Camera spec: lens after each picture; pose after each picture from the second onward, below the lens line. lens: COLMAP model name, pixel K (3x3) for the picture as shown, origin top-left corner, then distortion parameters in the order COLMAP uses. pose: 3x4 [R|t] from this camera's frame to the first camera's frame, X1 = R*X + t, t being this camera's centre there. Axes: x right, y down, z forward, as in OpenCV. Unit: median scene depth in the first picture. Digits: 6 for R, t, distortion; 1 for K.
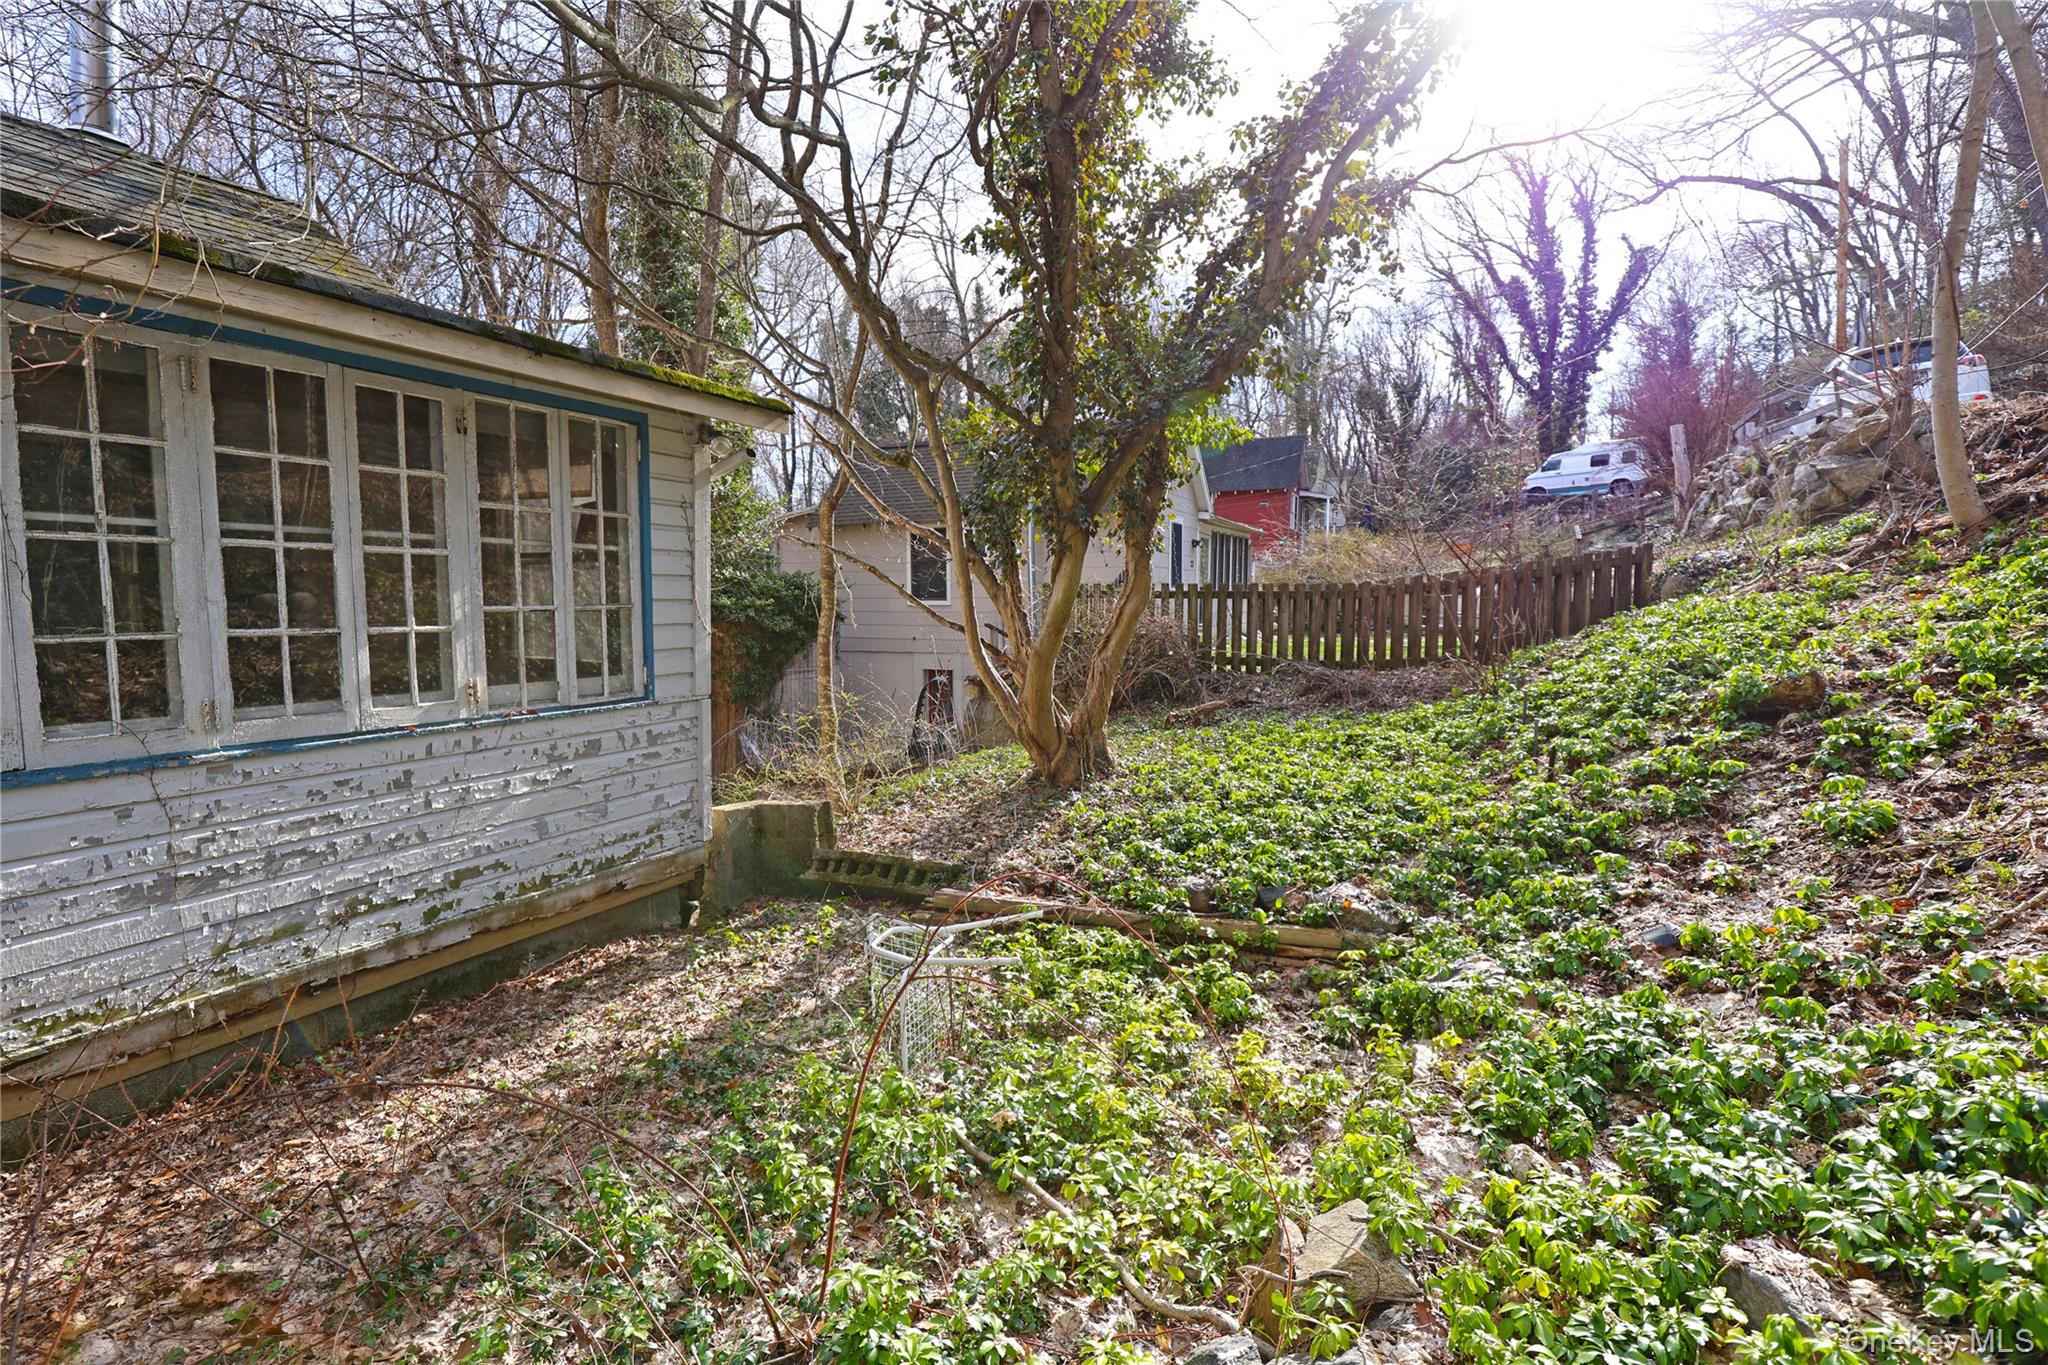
lens RADIAL K [[938.4, 0, 1019.7], [0, 938.4, 677.0], [0, 0, 1]] dist [-0.036644, 0.008339]
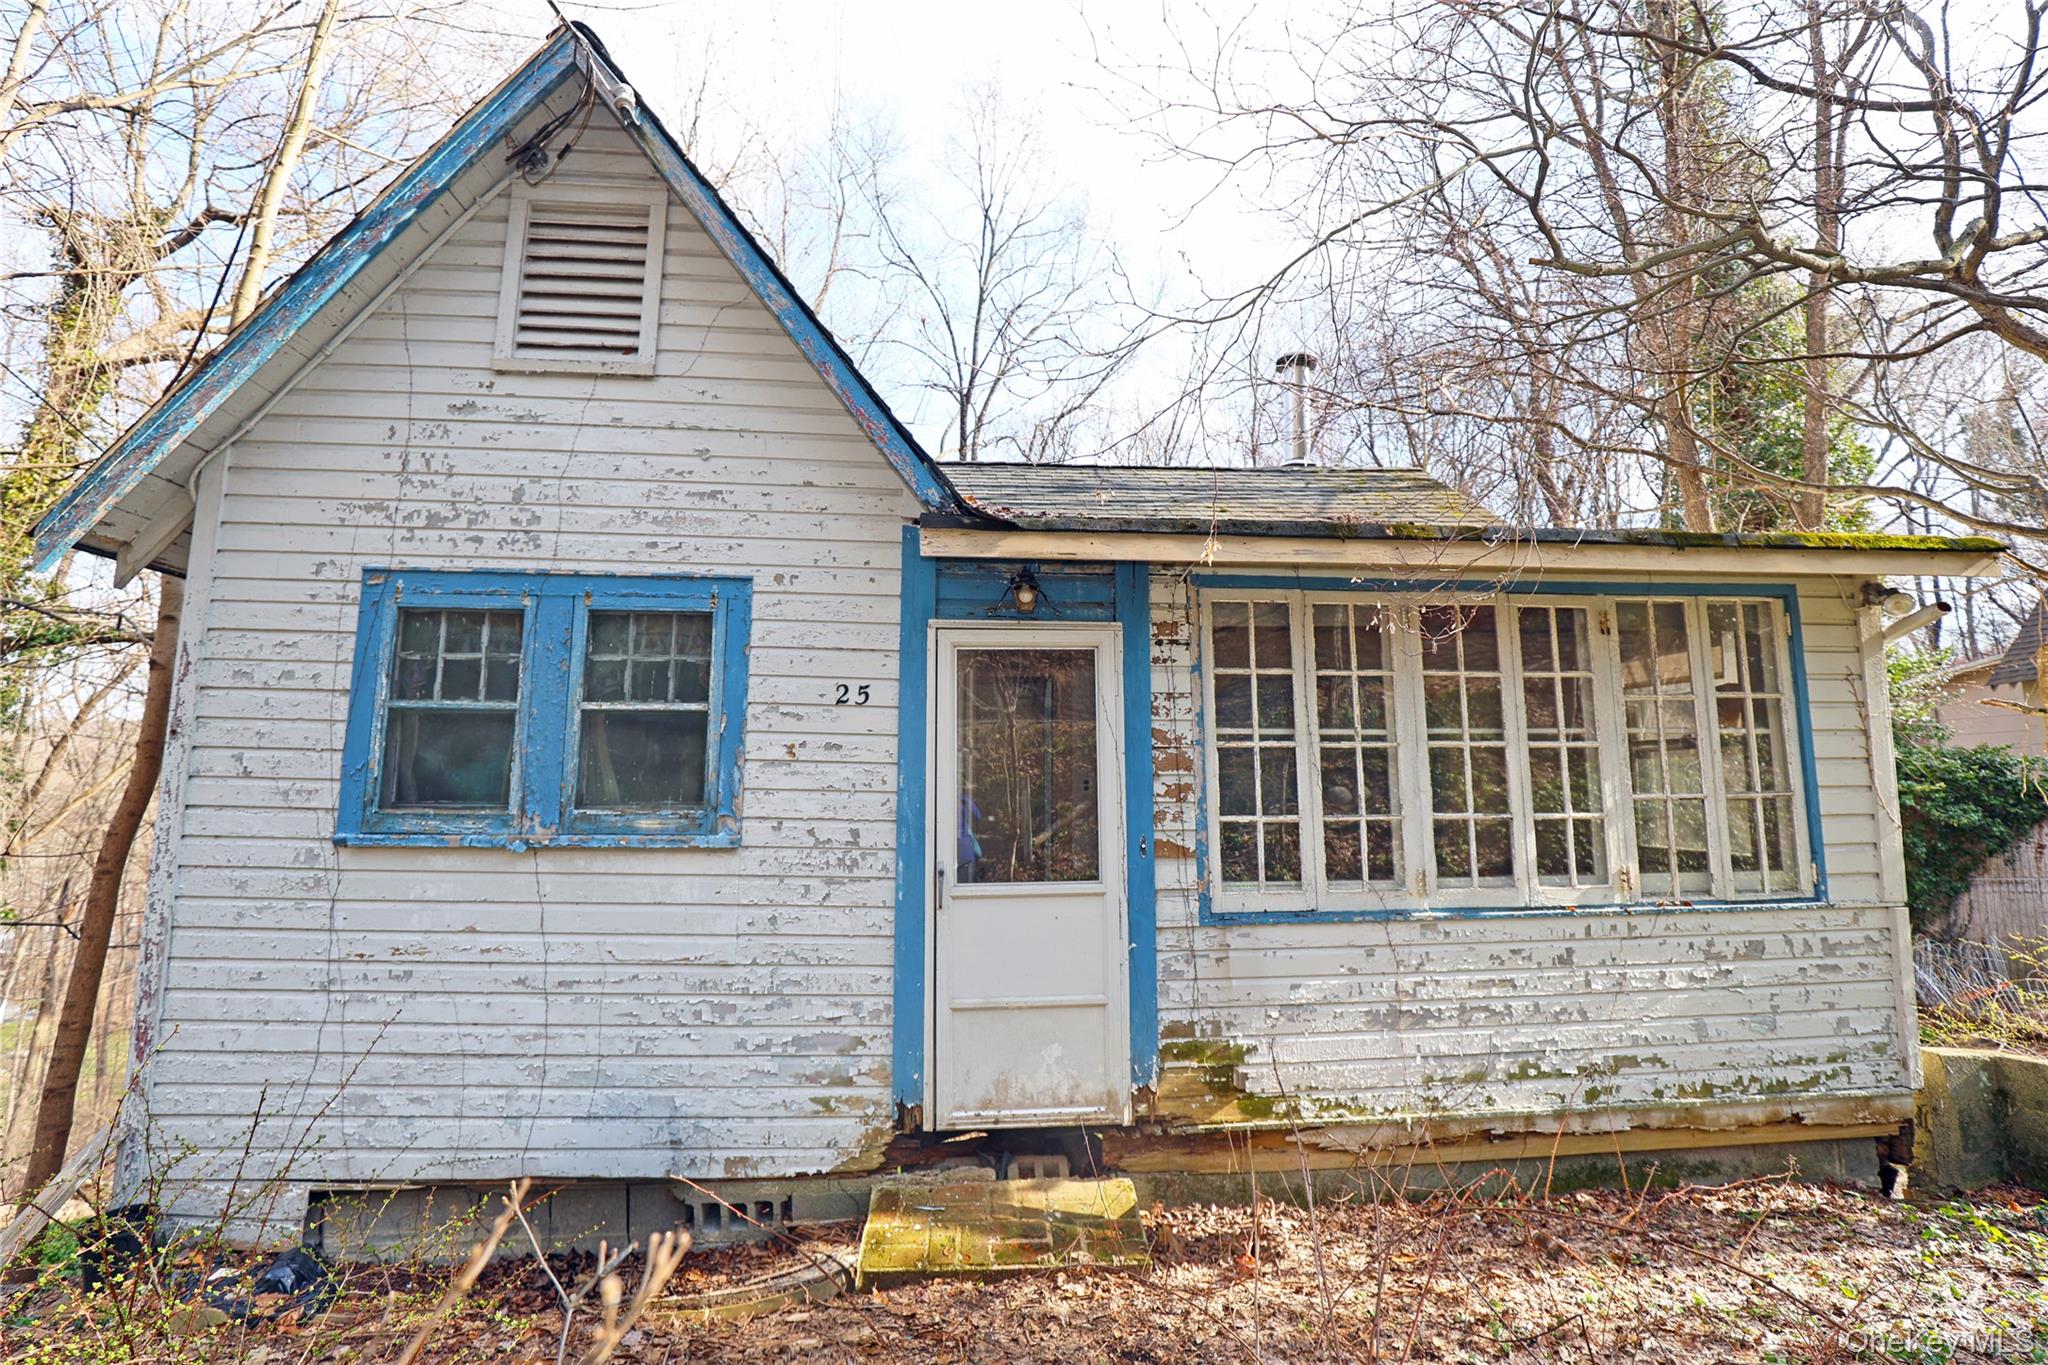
lens RADIAL K [[938.4, 0, 1020.1], [0, 938.4, 672.9], [0, 0, 1]] dist [-0.036644, 0.008339]
pose [[0.516335, -0.109863, -0.849311, -0.041877], [-0.065665, 0.983739, -0.167172, 0.007585], [0.853866, 0.142087, 0.500724, -0.122537]]
